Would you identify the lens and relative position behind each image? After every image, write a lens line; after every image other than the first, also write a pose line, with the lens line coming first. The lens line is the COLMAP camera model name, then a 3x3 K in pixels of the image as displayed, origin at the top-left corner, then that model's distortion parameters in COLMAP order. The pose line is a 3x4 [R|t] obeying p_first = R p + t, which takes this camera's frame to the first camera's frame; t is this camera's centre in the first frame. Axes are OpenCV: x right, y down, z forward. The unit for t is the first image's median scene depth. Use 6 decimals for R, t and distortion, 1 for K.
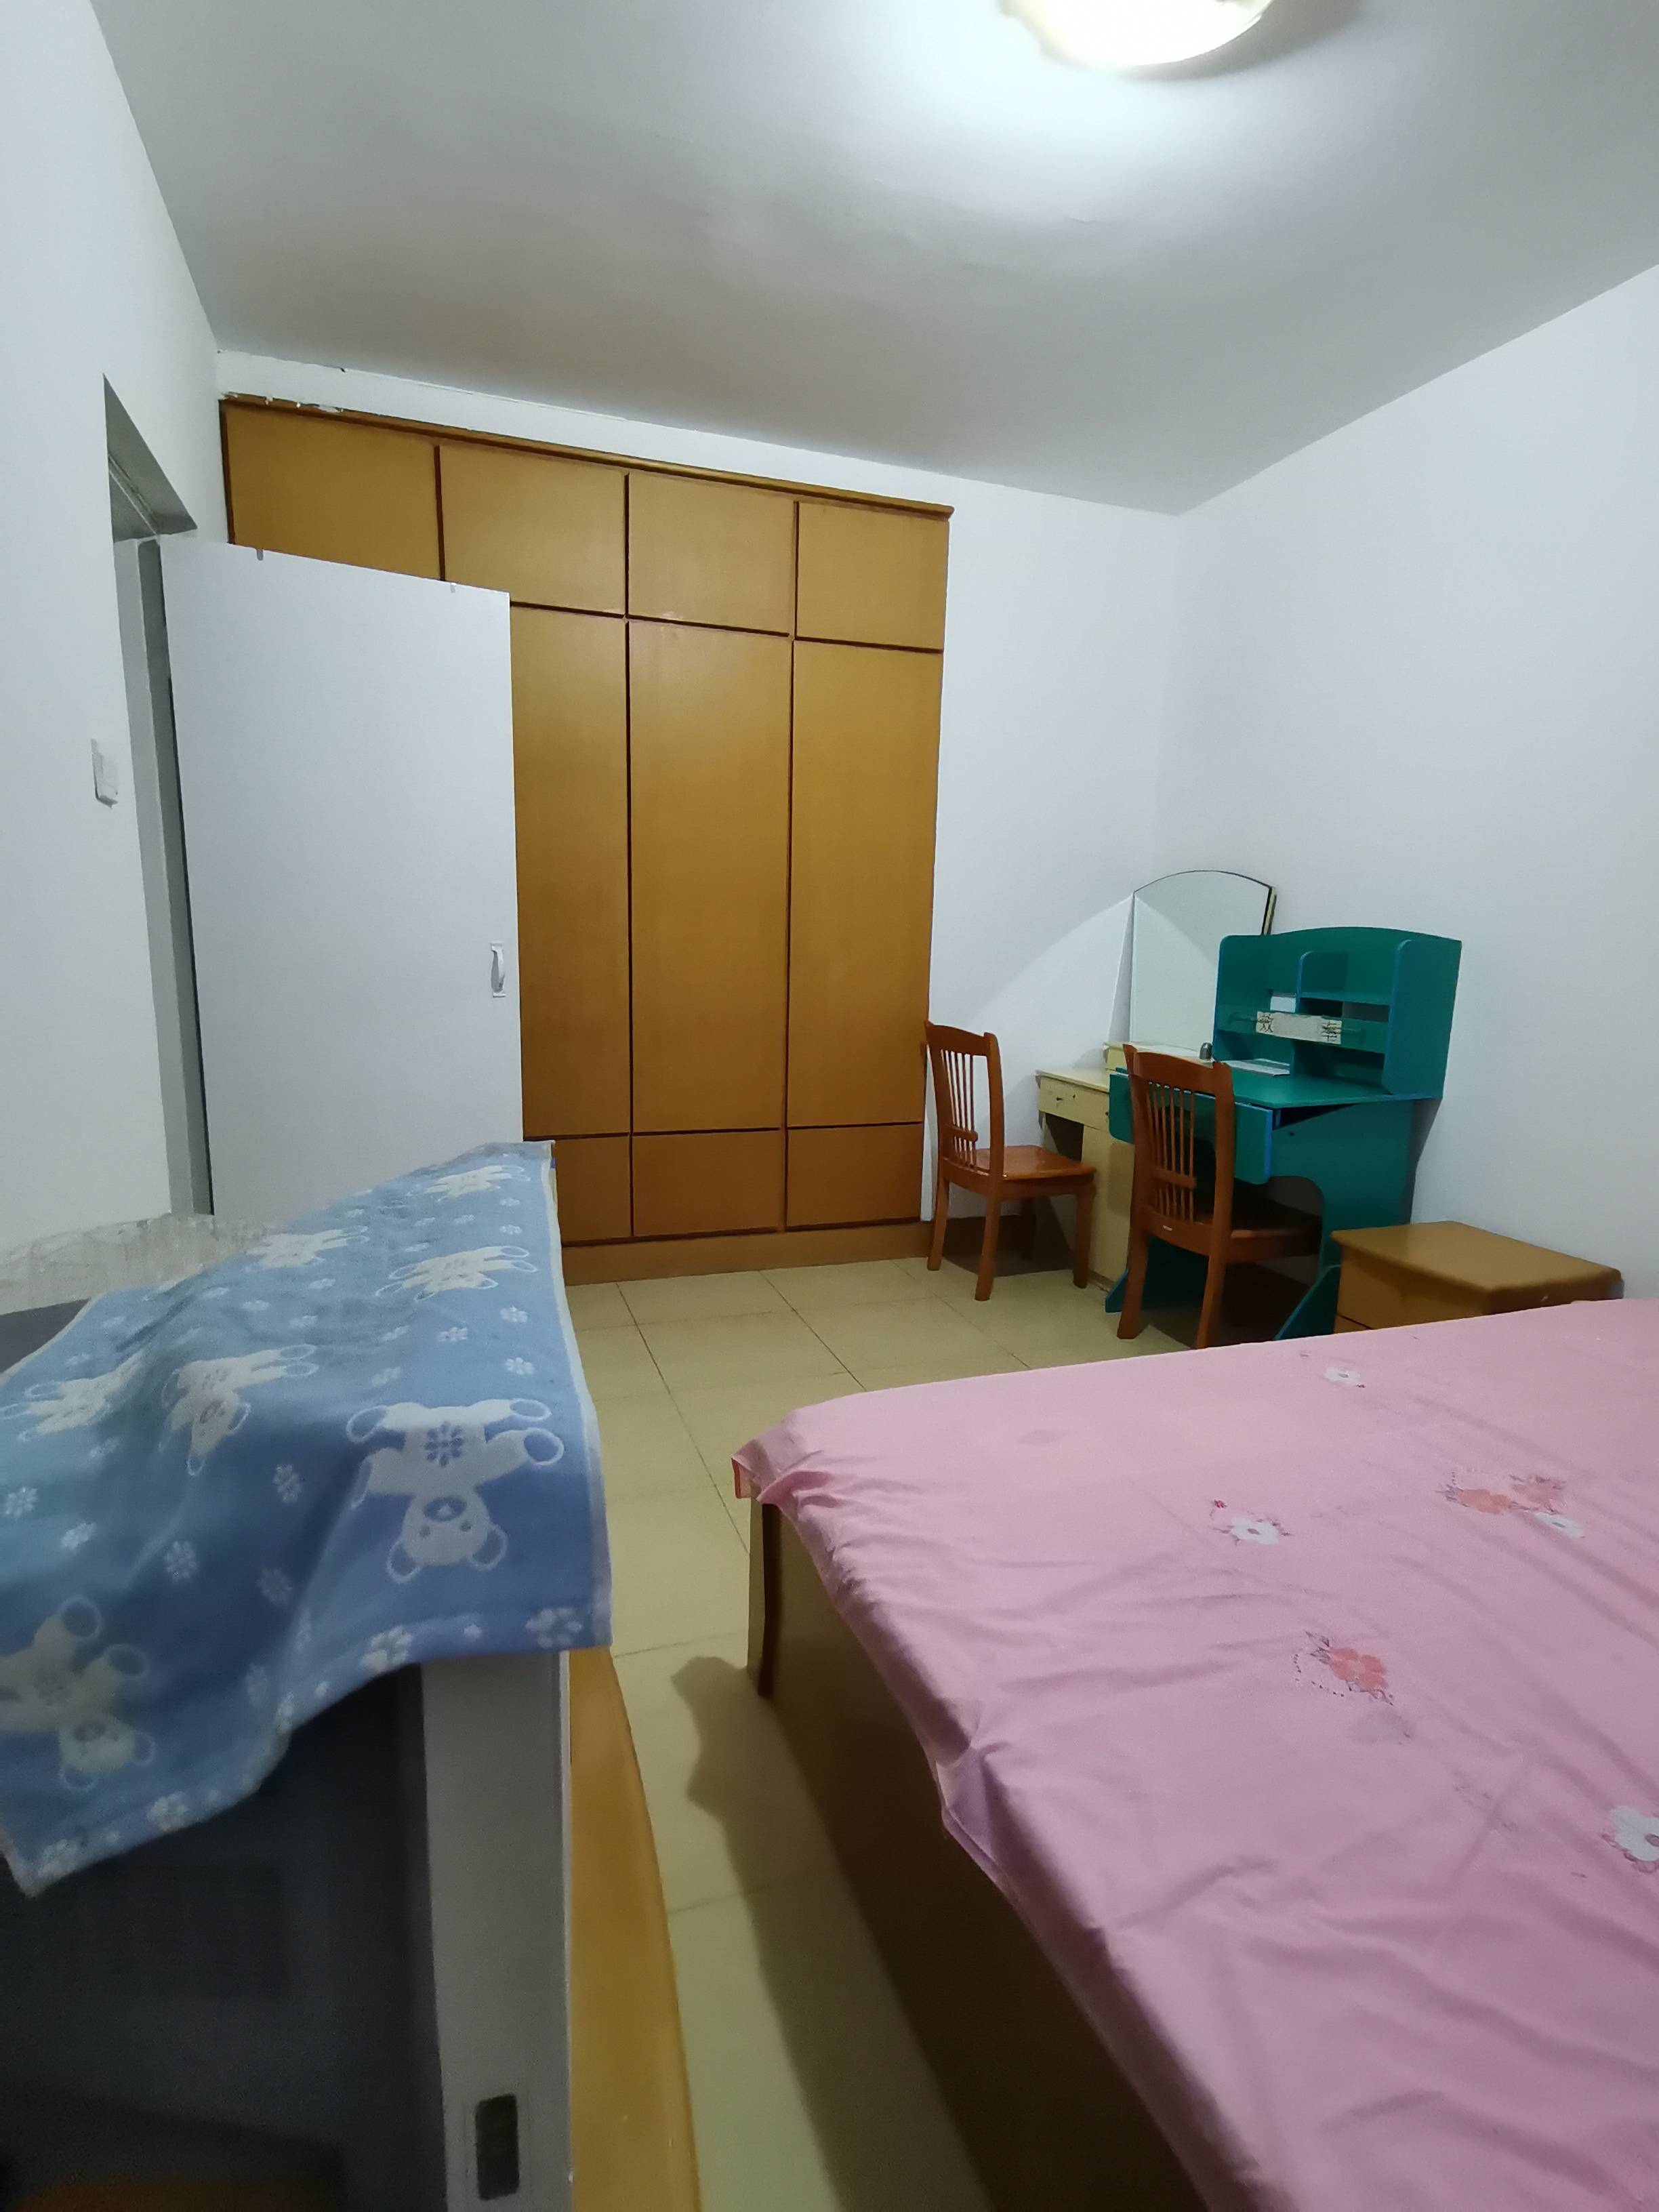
lens RADIAL K [[1087.8, 0, 829.5], [0, 1087.8, 1106.0], [0, 0, 1]] dist [0.027207, -0.022976]
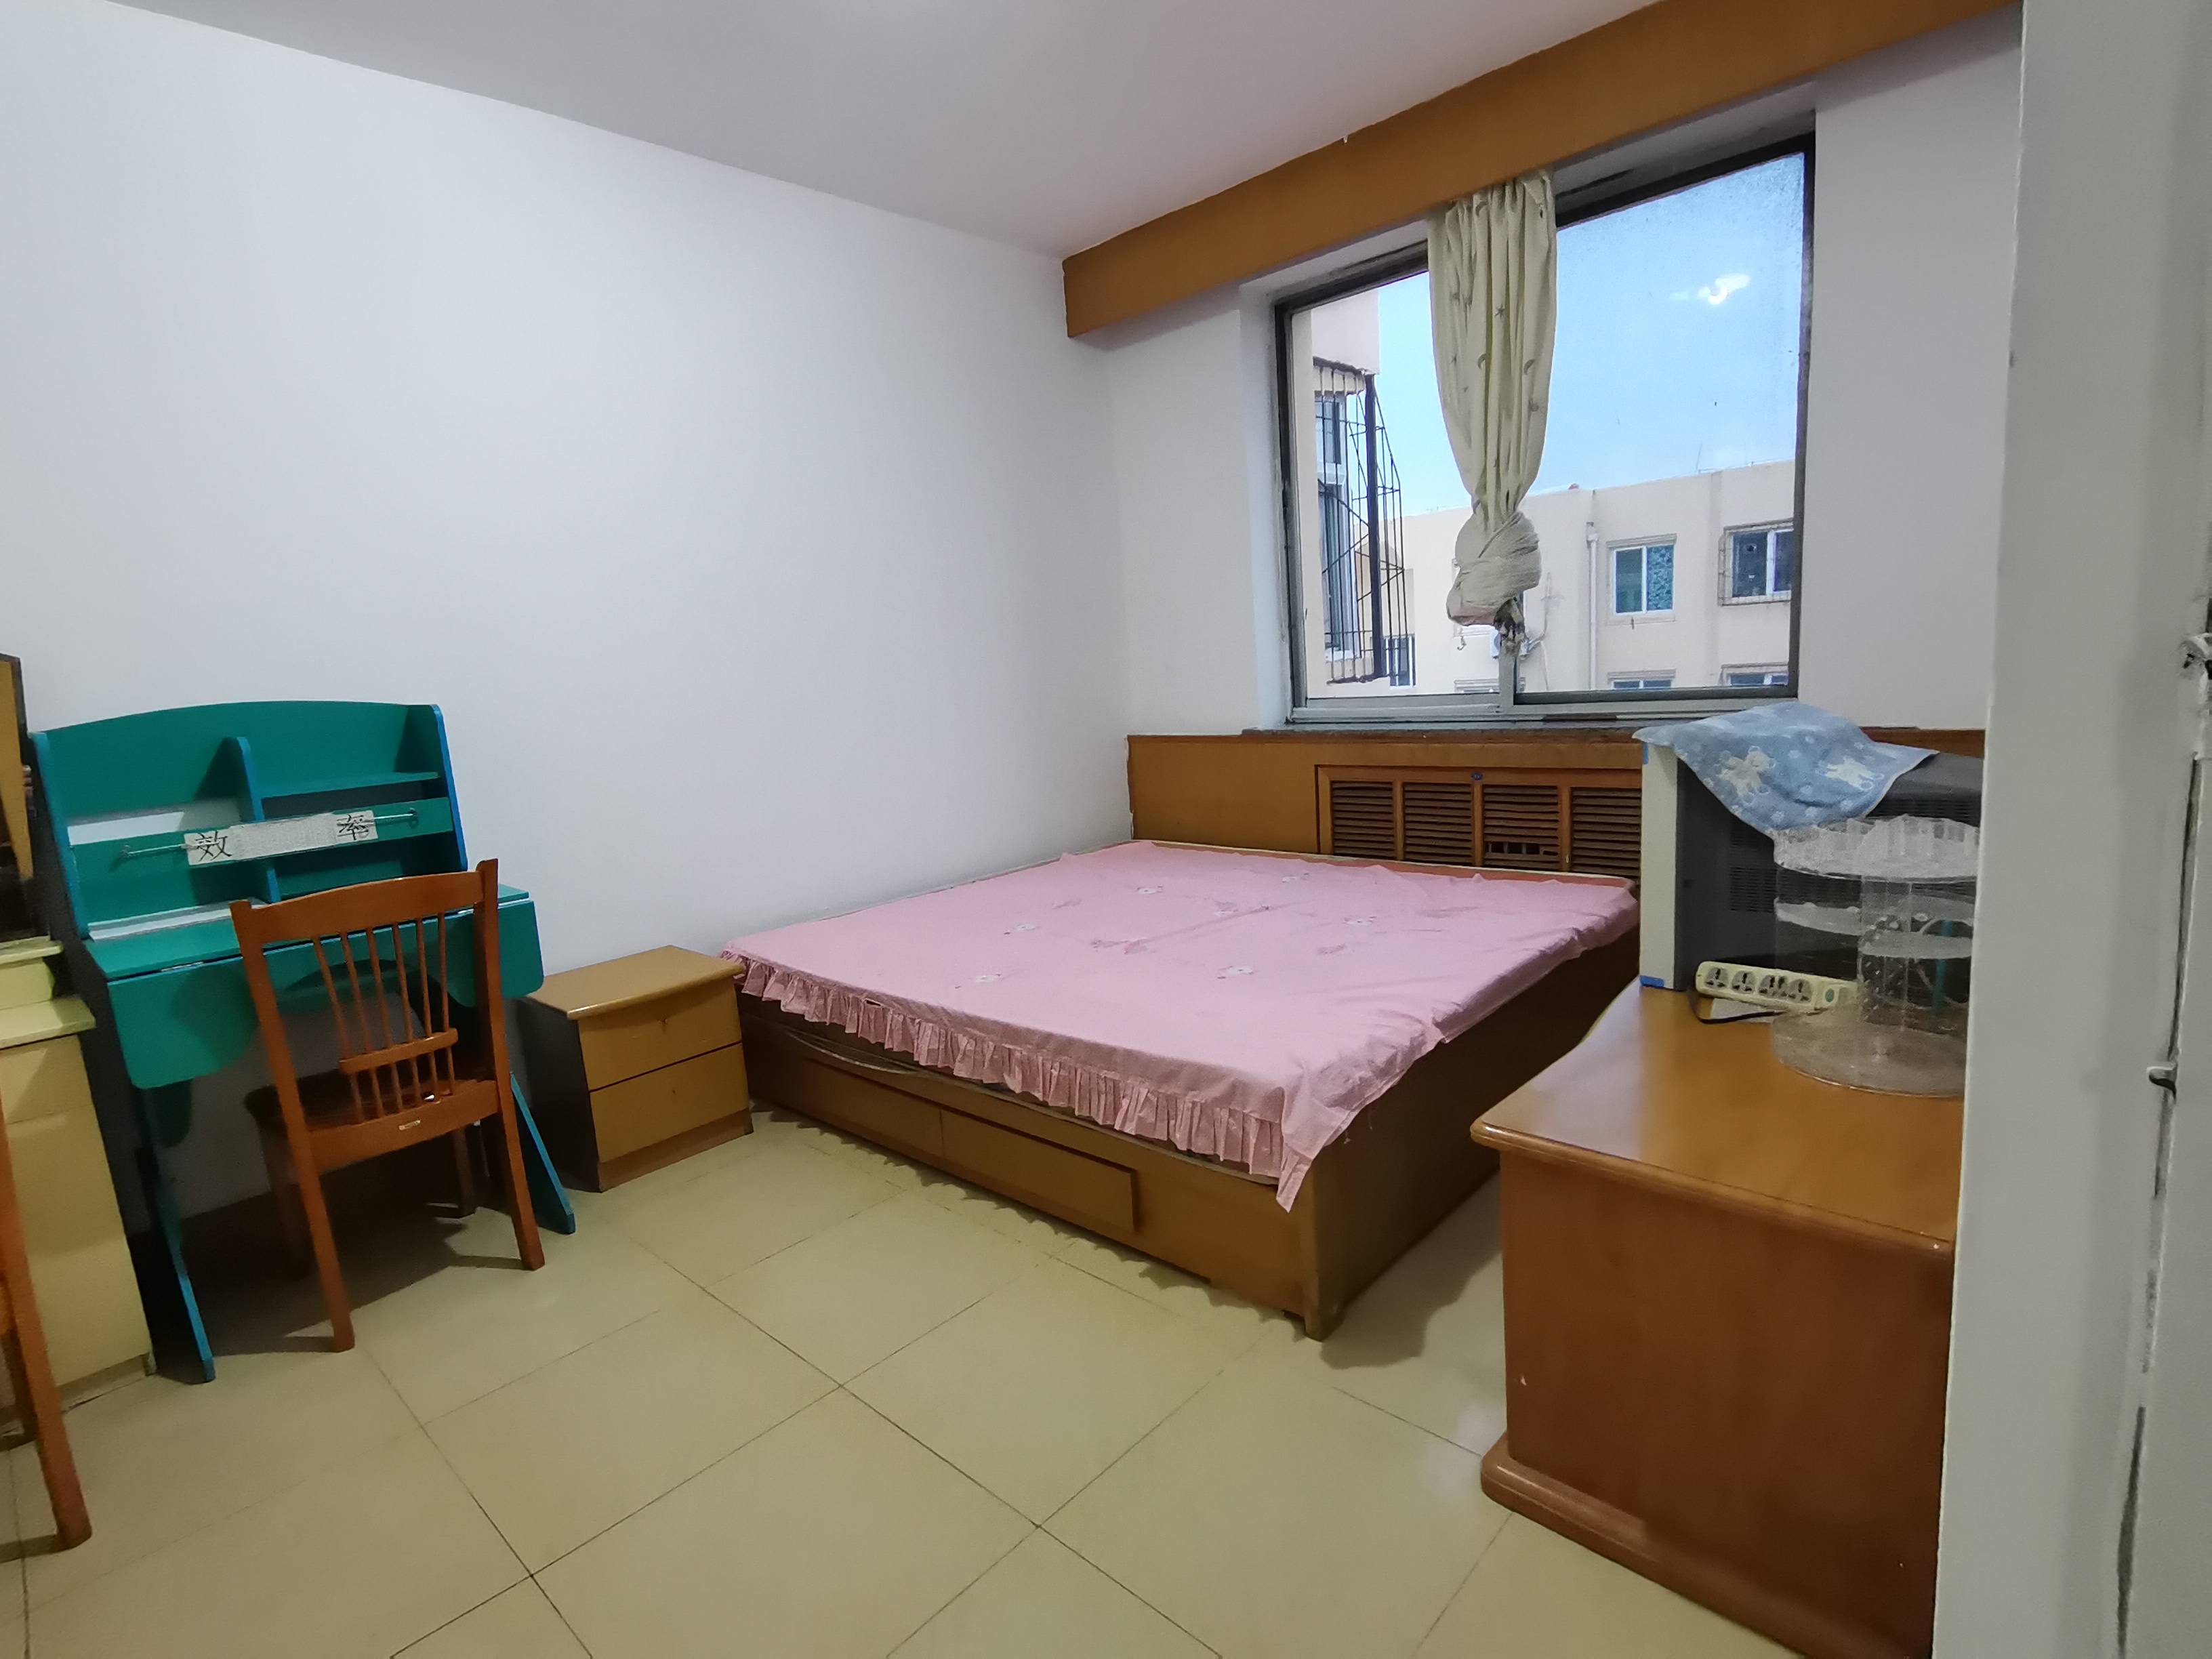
lens RADIAL K [[1087.8, 0, 1122.9], [0, 1087.8, 842.1], [0, 0, 1]] dist [0.027207, -0.022976]
pose [[-0.478774, -0.135123, 0.867478, -0.516669], [0.196267, 0.946605, 0.255771, -0.156828], [-0.855719, 0.292713, -0.426689, 0.890719]]
